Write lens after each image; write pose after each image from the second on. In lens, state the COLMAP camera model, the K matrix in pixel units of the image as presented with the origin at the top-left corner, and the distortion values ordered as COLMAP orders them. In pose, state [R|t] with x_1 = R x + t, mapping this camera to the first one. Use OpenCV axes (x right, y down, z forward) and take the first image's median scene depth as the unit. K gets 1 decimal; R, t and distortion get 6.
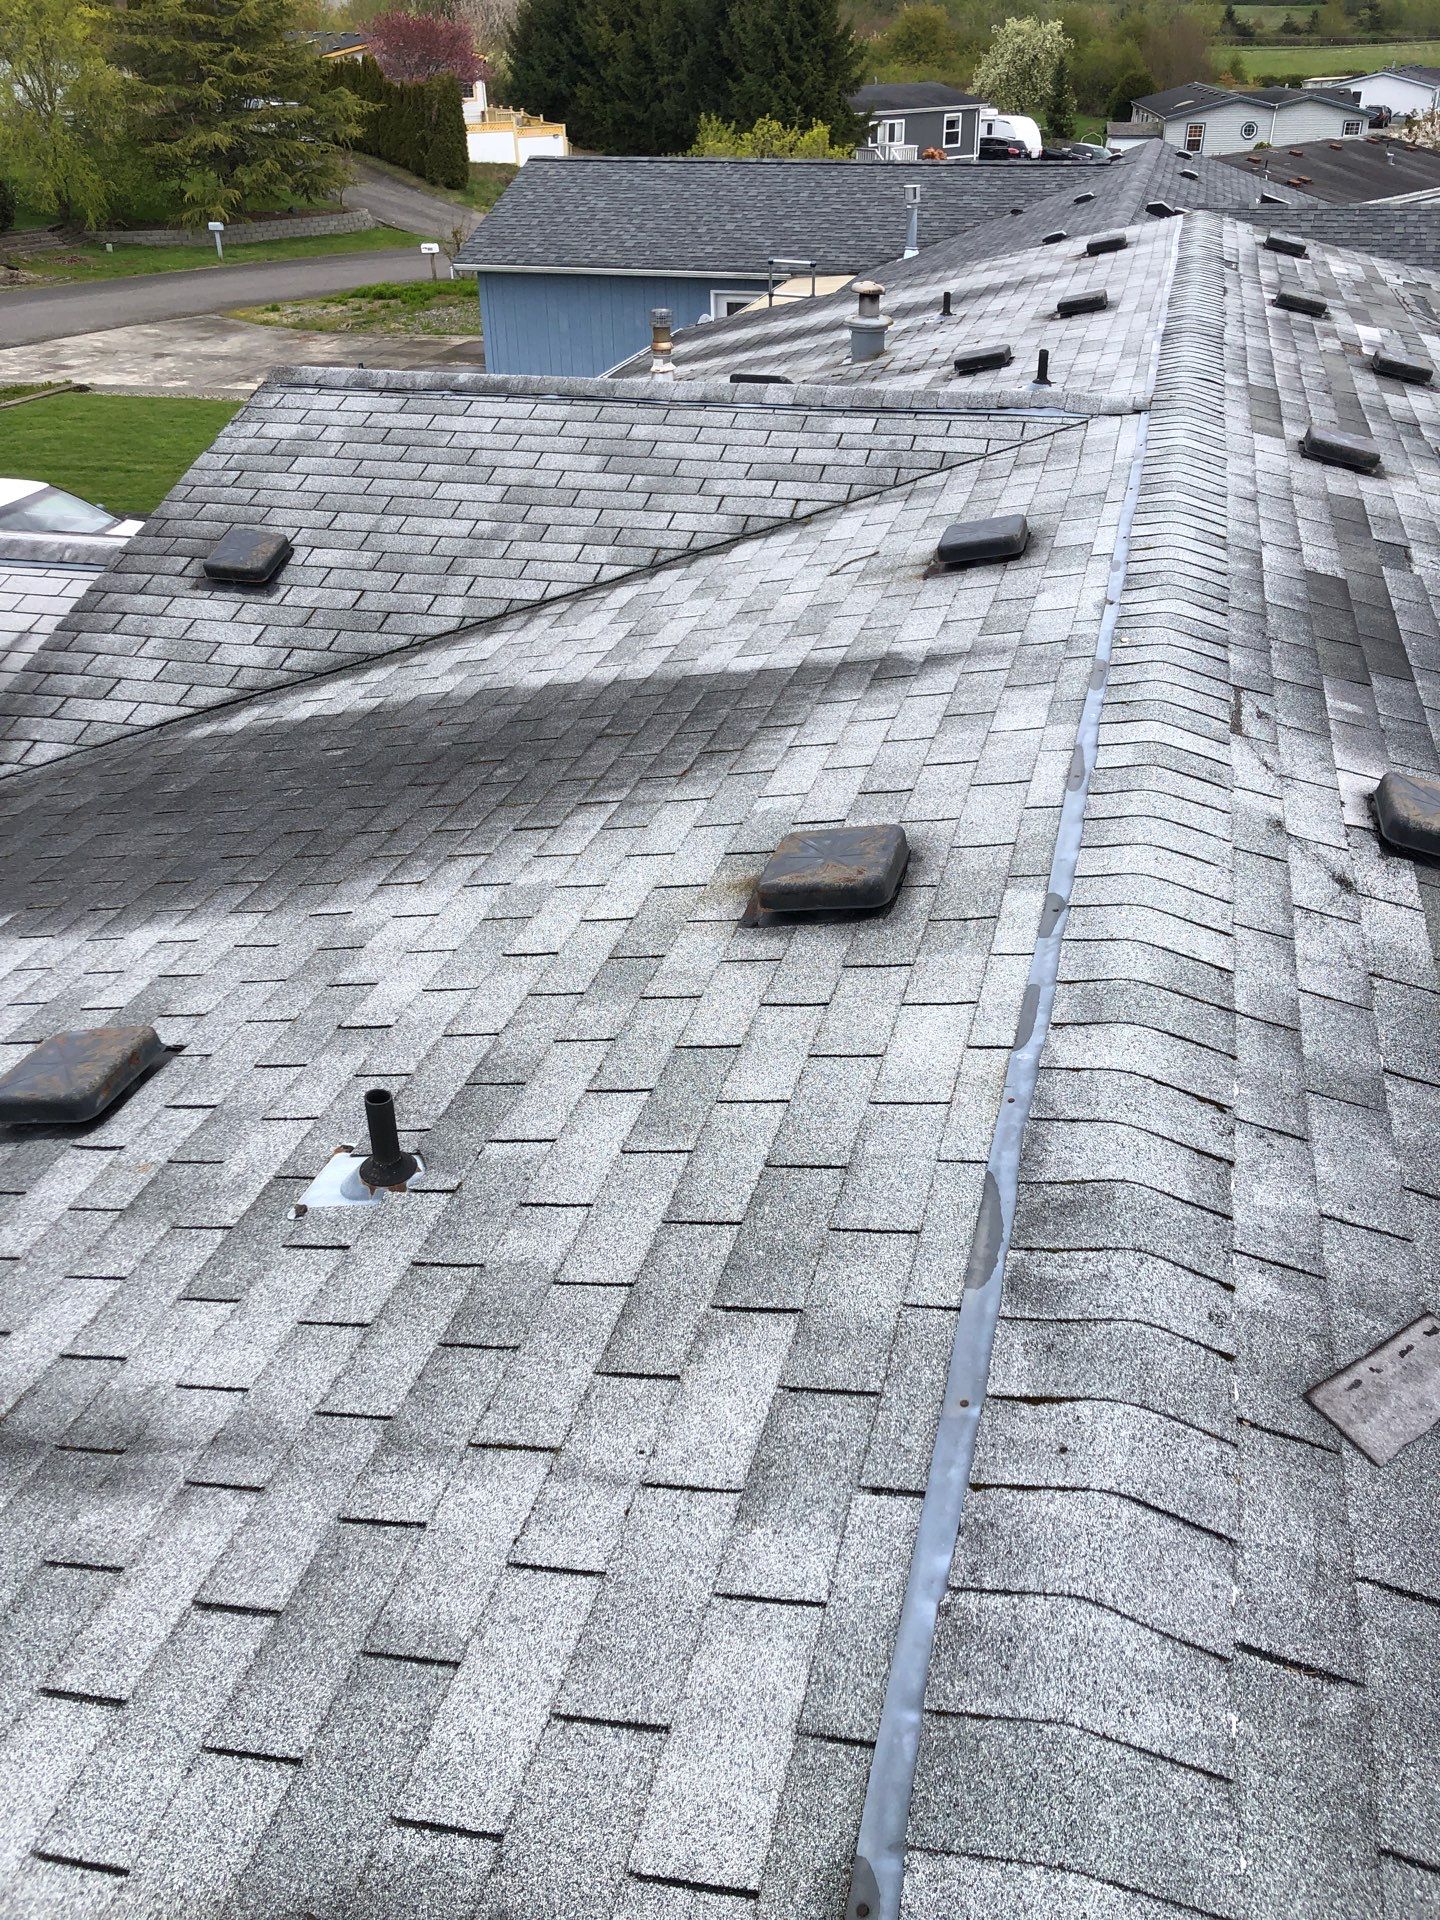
lens RADIAL K [[1571.3, 0, 709.7], [0, 1571.3, 960.3], [0, 0, 1]] dist [0.027905, 0.004140]
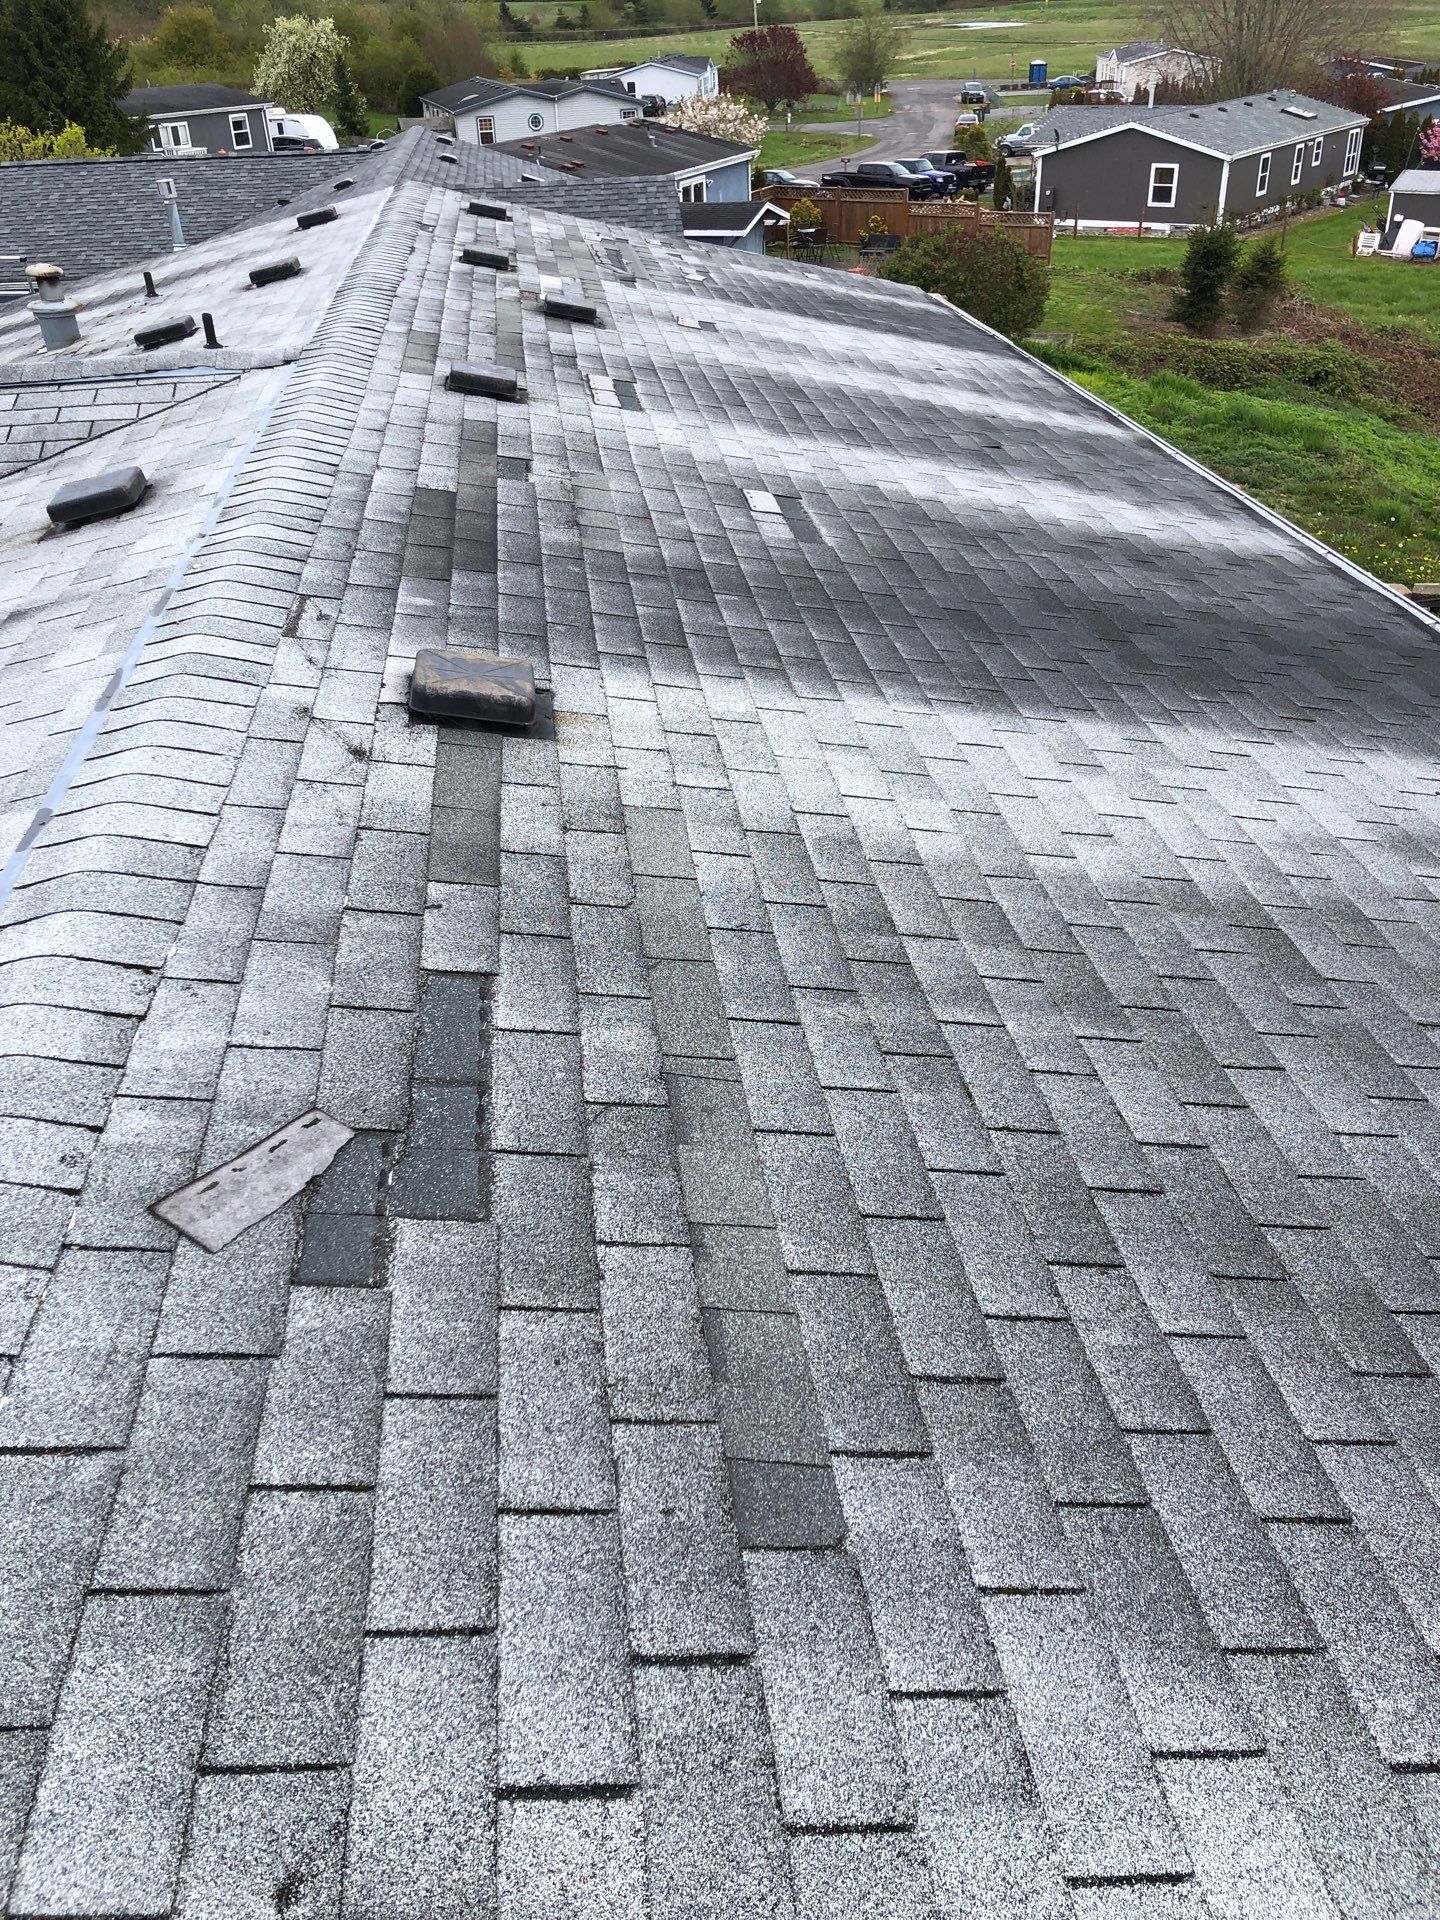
lens RADIAL K [[1615.2, 0, 718.2], [0, 1615.2, 951.2], [0, 0, 1]] dist [0.010792, 0.043964]
pose [[0.927825, -0.203596, 0.312553, 0.423087], [0.208569, 0.977845, 0.017820, 0.171885], [-0.309257, 0.048655, 0.949733, -0.103234]]
